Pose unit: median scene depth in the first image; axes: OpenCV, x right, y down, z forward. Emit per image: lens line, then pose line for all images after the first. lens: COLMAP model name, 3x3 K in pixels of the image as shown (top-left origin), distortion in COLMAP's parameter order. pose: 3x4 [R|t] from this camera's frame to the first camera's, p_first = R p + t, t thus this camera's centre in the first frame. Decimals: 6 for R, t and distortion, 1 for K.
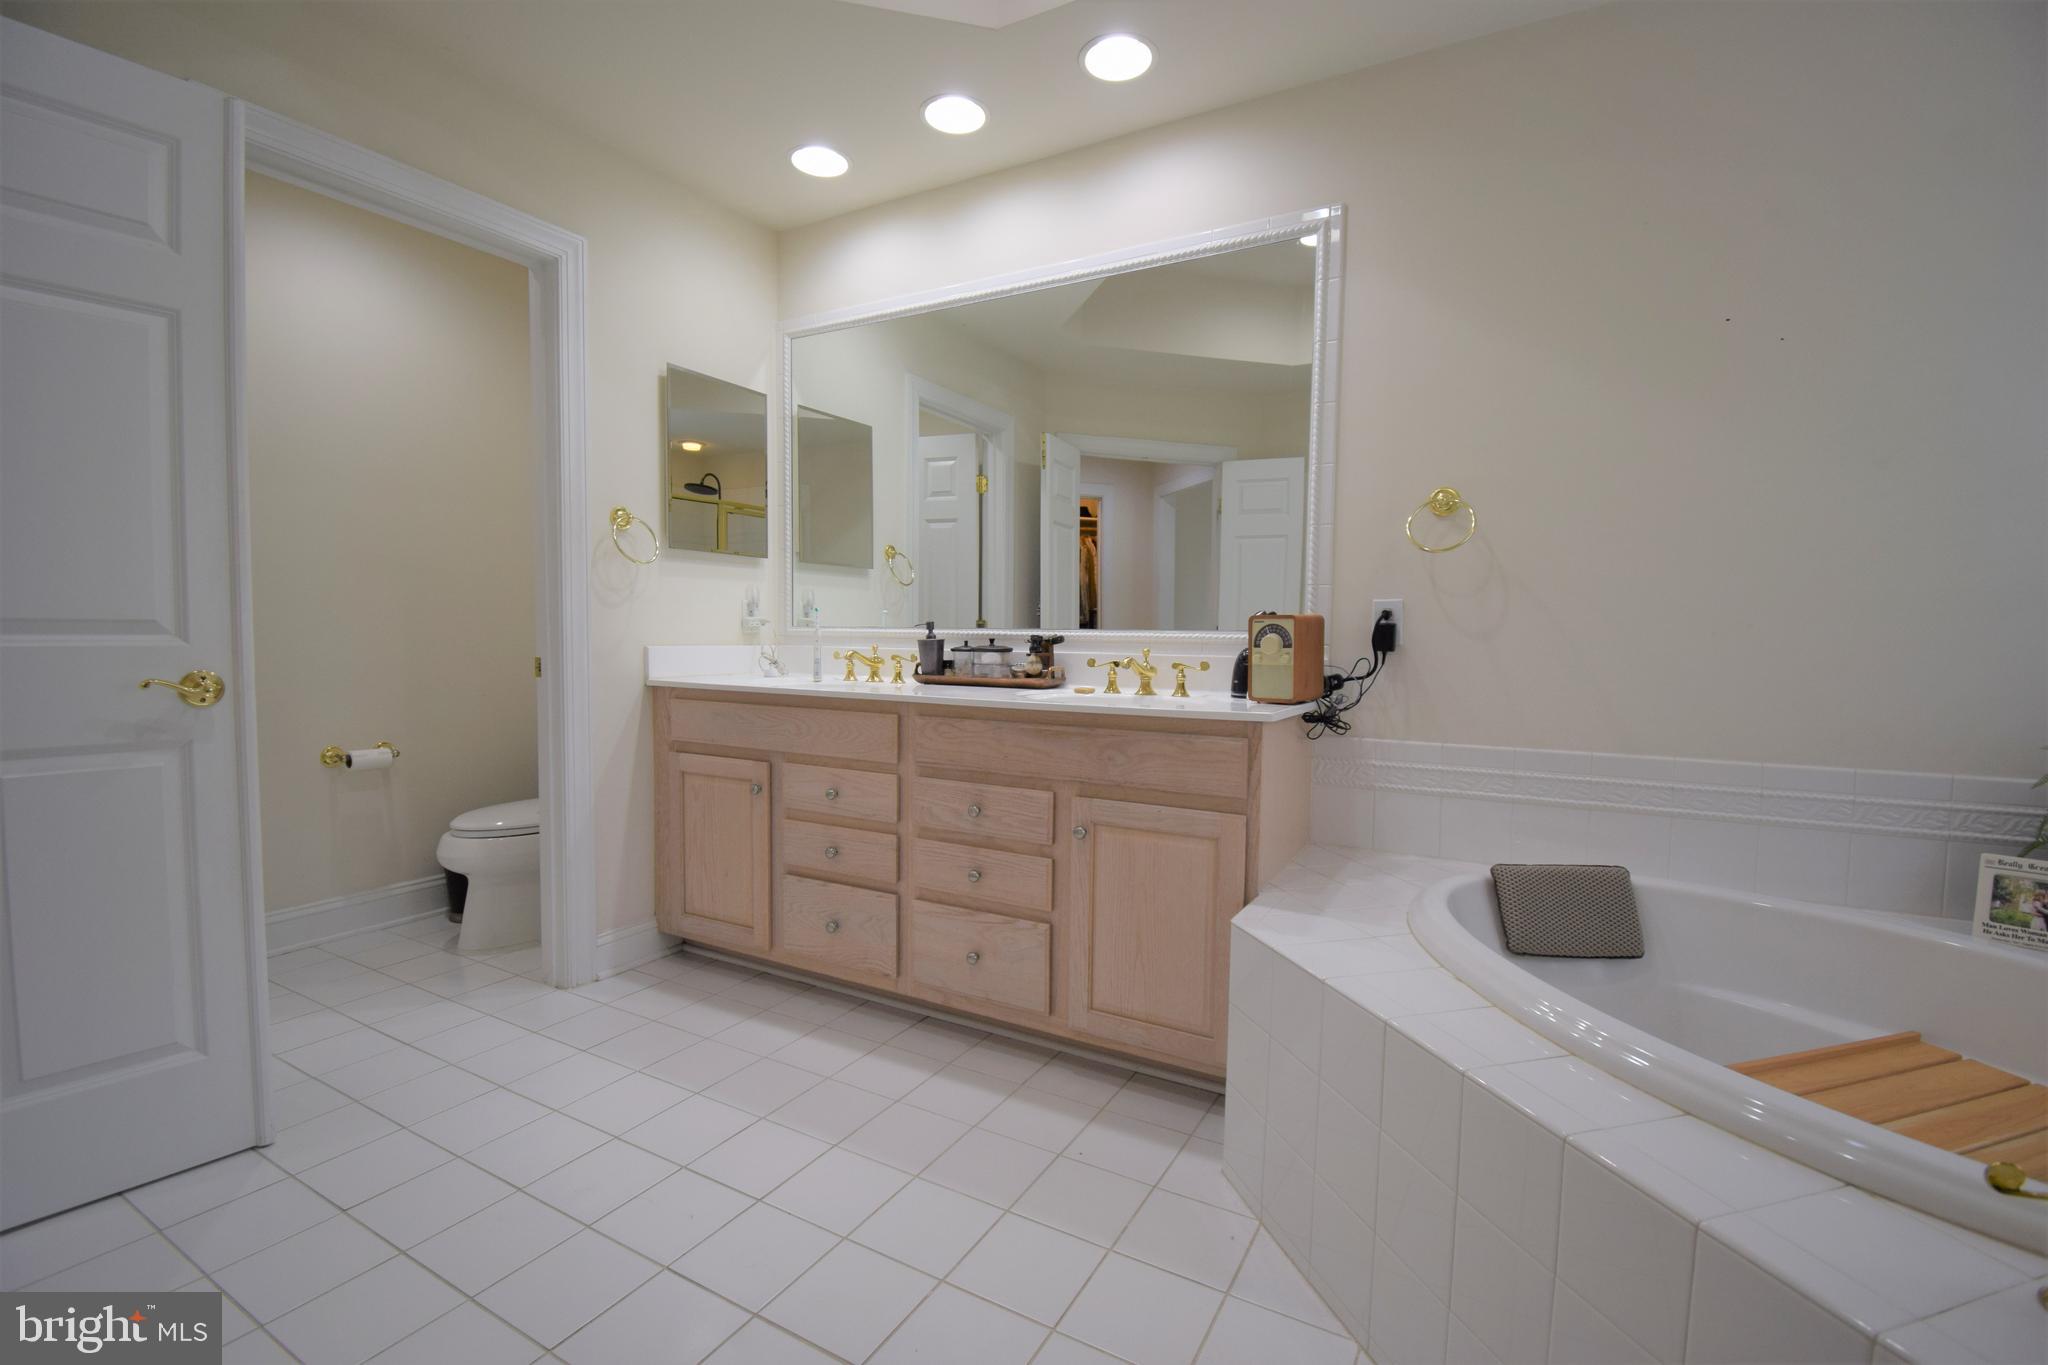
lens RADIAL K [[901.7, 0, 1035.6], [0, 901.7, 687.1], [0, 0, 1]] dist [0.003107, -0.016059]
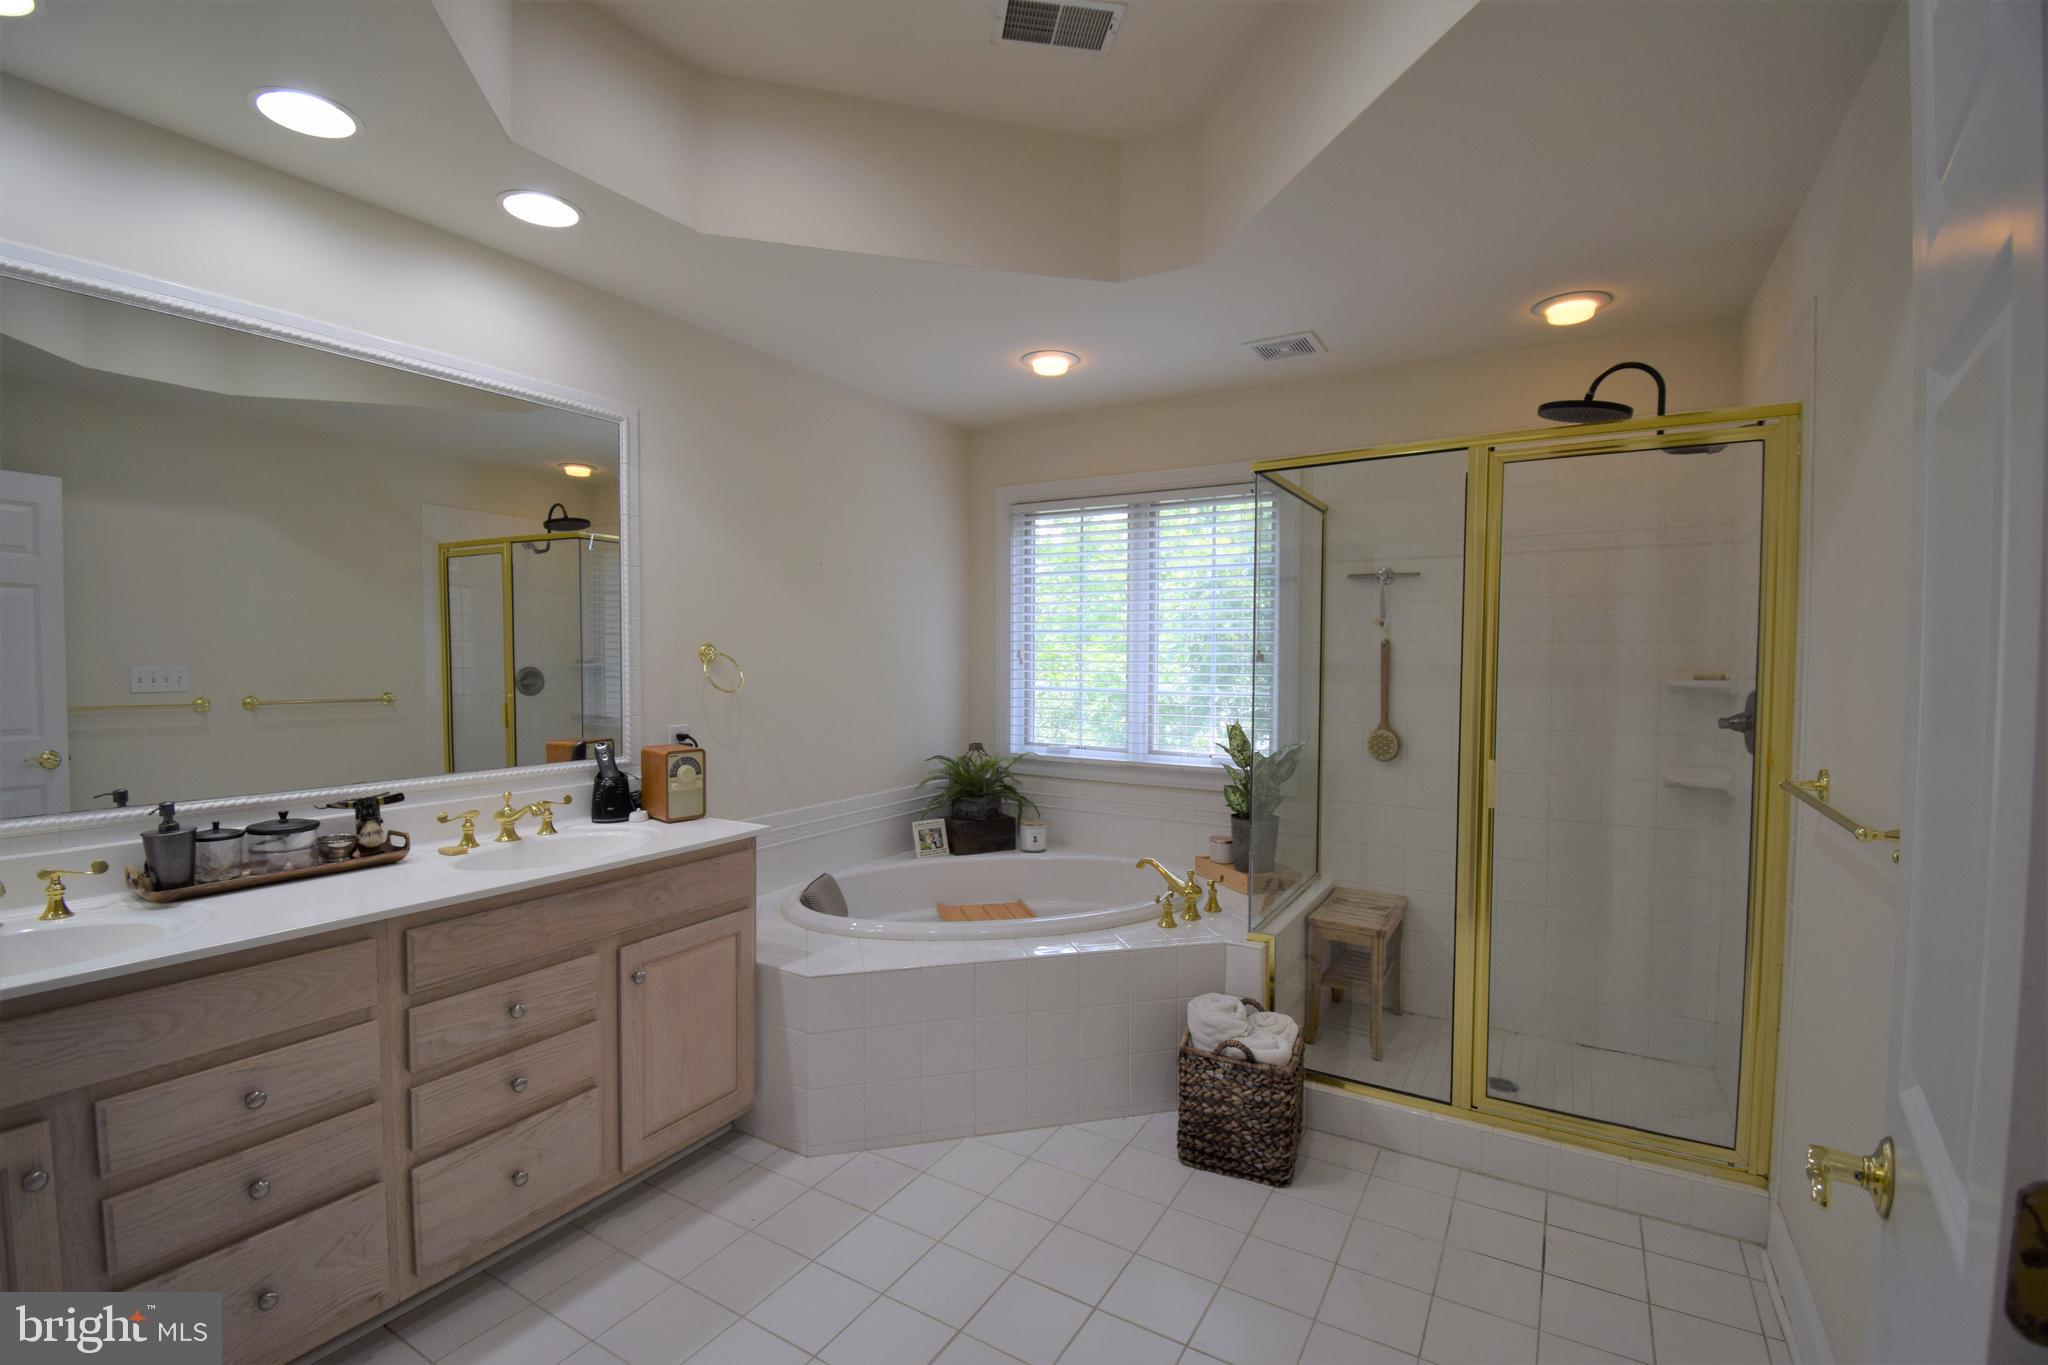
lens RADIAL K [[901.7, 0, 1029.7], [0, 901.7, 683.8], [0, 0, 1]] dist [0.003107, -0.016059]
pose [[0.026348, -0.046463, 0.998572, -0.886387], [0.054756, 0.997487, 0.044968, -0.185302], [-0.998152, 0.053493, 0.028826, 0.449129]]
